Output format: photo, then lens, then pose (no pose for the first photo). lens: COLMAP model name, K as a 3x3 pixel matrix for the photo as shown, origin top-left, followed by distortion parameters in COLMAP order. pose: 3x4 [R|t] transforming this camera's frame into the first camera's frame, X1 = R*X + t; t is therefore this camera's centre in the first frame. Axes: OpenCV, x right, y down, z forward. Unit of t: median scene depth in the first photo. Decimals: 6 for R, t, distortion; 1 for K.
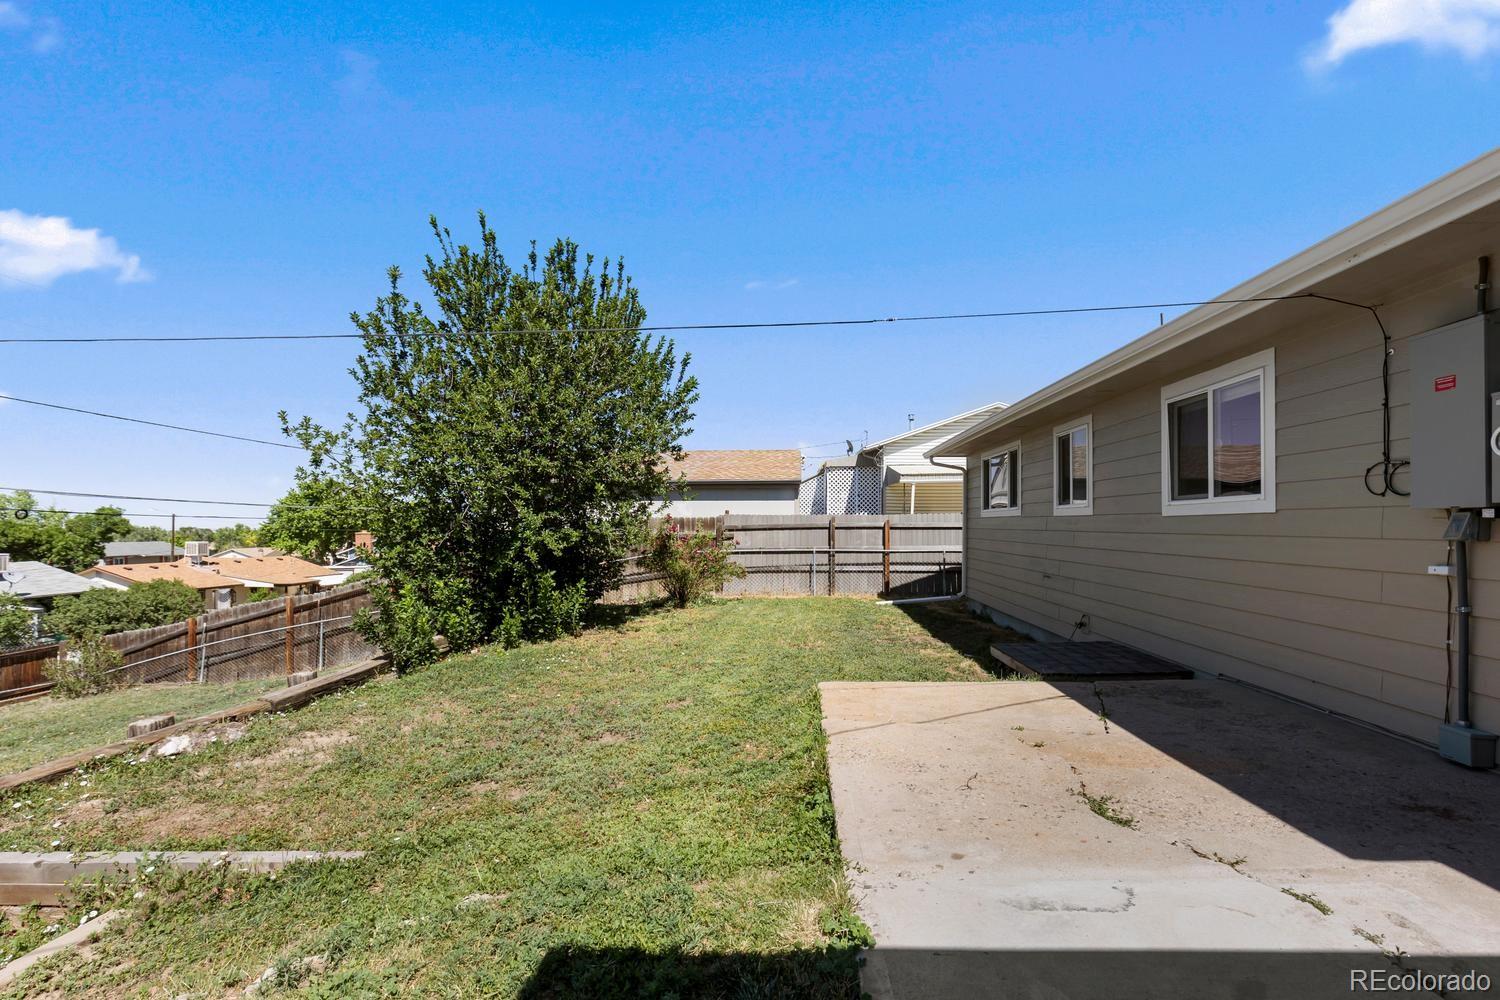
lens RADIAL K [[677.6, 0, 754.7], [0, 677.6, 507.3], [0, 0, 1]] dist [-0.002125, -0.000251]
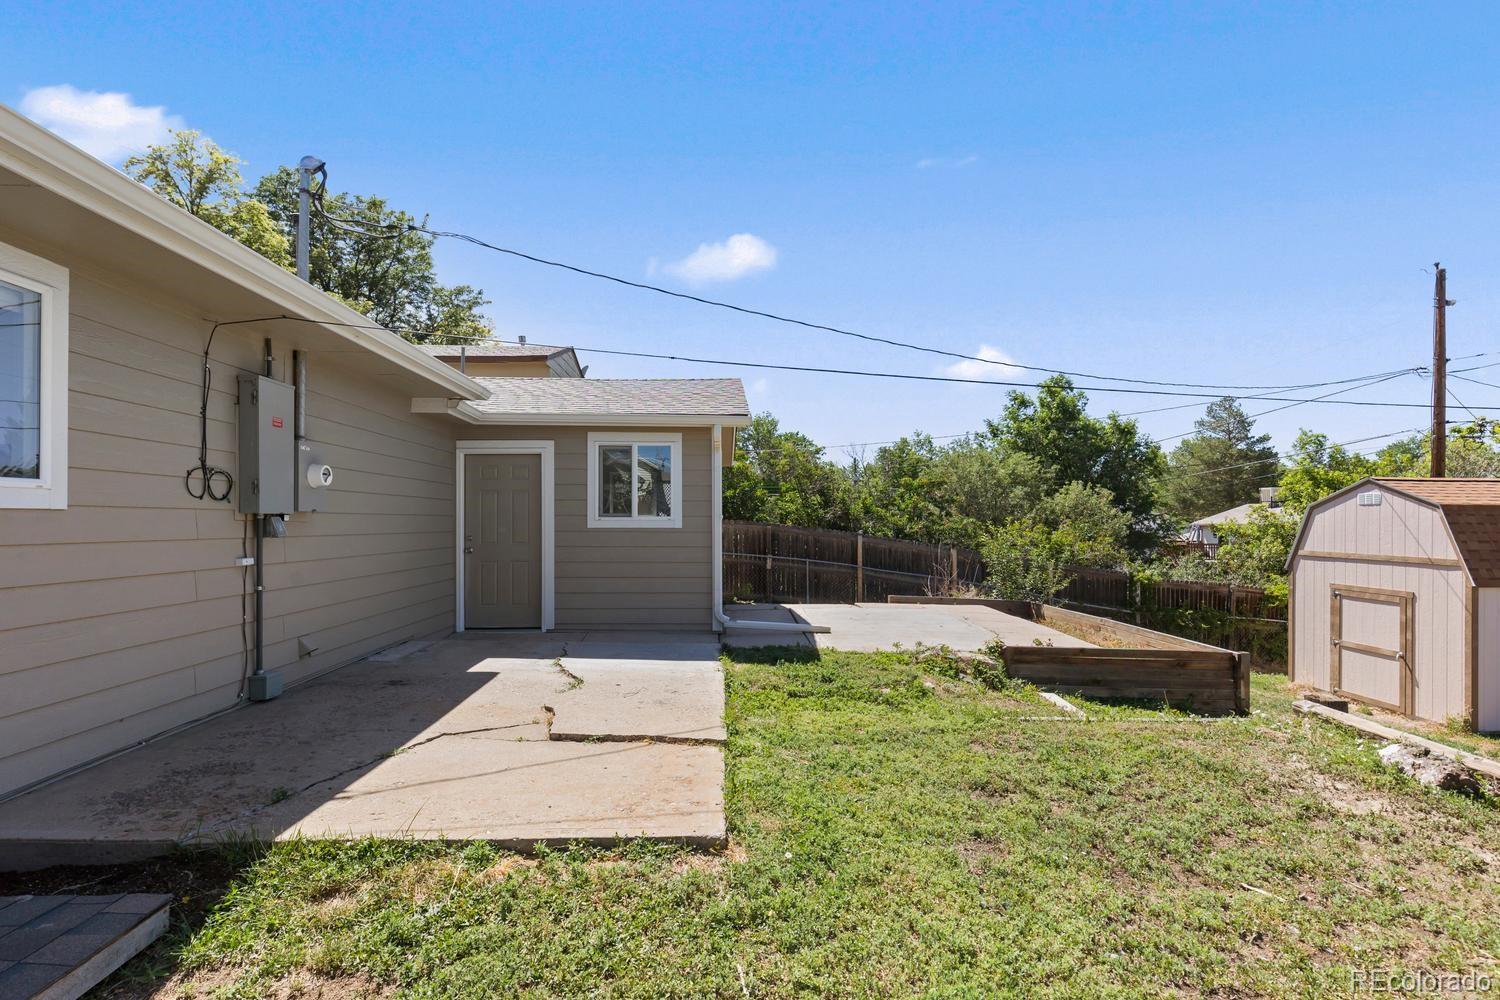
lens RADIAL K [[677.6, 0, 754.7], [0, 677.6, 507.3], [0, 0, 1]] dist [-0.002125, -0.000251]
pose [[-0.993721, -0.000609, -0.111881, 0.185594], [0.004984, 0.998752, -0.049702, 0.052970], [0.111772, -0.049947, -0.992478, 2.144279]]
